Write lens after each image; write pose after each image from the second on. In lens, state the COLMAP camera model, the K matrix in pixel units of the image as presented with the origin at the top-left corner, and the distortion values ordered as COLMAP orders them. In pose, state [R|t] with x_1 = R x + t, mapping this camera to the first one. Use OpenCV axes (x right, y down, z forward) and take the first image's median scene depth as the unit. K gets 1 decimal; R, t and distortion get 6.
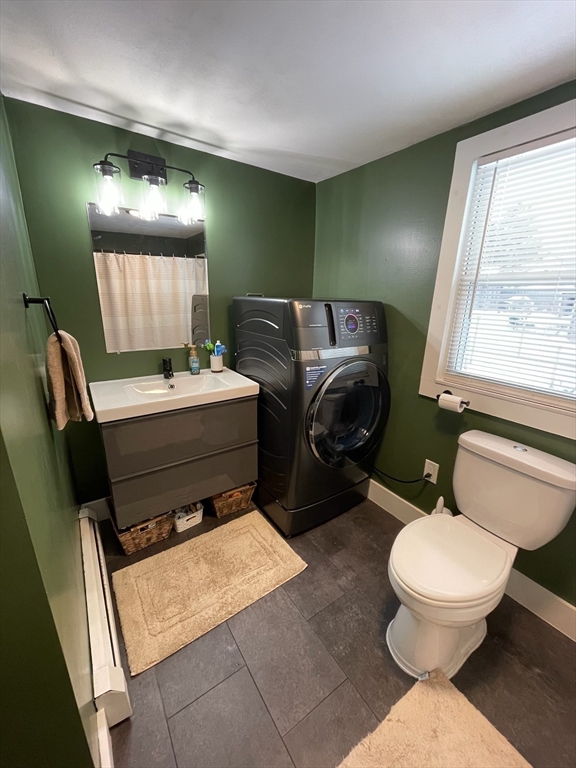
lens RADIAL K [[309.7, 0, 289.6], [0, 309.7, 383.5], [0, 0, 1]] dist [-0.001820, -0.001179]
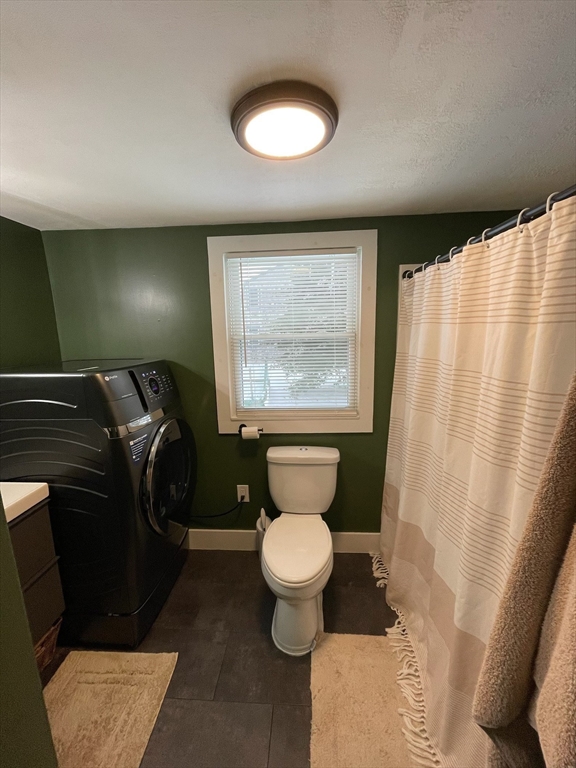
lens RADIAL K [[309.7, 0, 287.5], [0, 309.7, 383.5], [0, 0, 1]] dist [-0.001820, -0.001179]
pose [[0.614883, -0.170262, 0.770019, -0.317444], [0.256027, 0.966625, 0.009288, -0.103126], [-0.745901, 0.191435, 0.637953, 0.038139]]
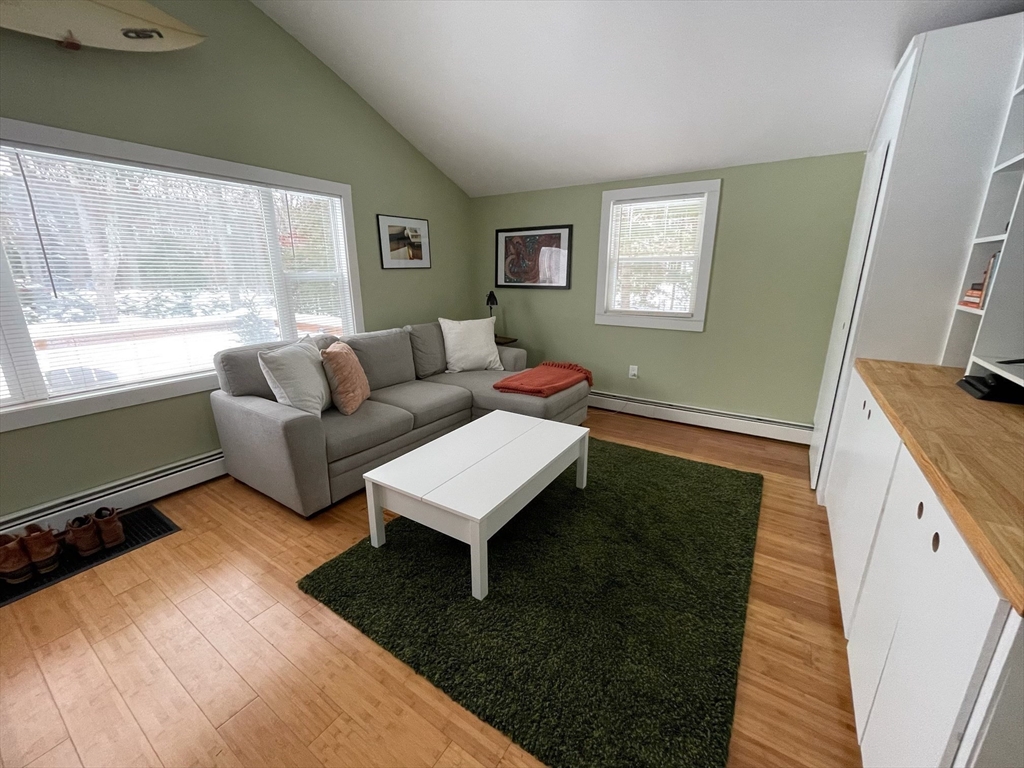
lens RADIAL K [[413.0, 0, 510.0], [0, 413.0, 381.1], [0, 0, 1]] dist [-0.001820, -0.001179]
pose [[0.929188, -0.113911, 0.351616, -0.988653], [0.119870, 0.992778, 0.004854, 0.318904], [-0.349629, 0.037638, 0.936132, -1.125463]]
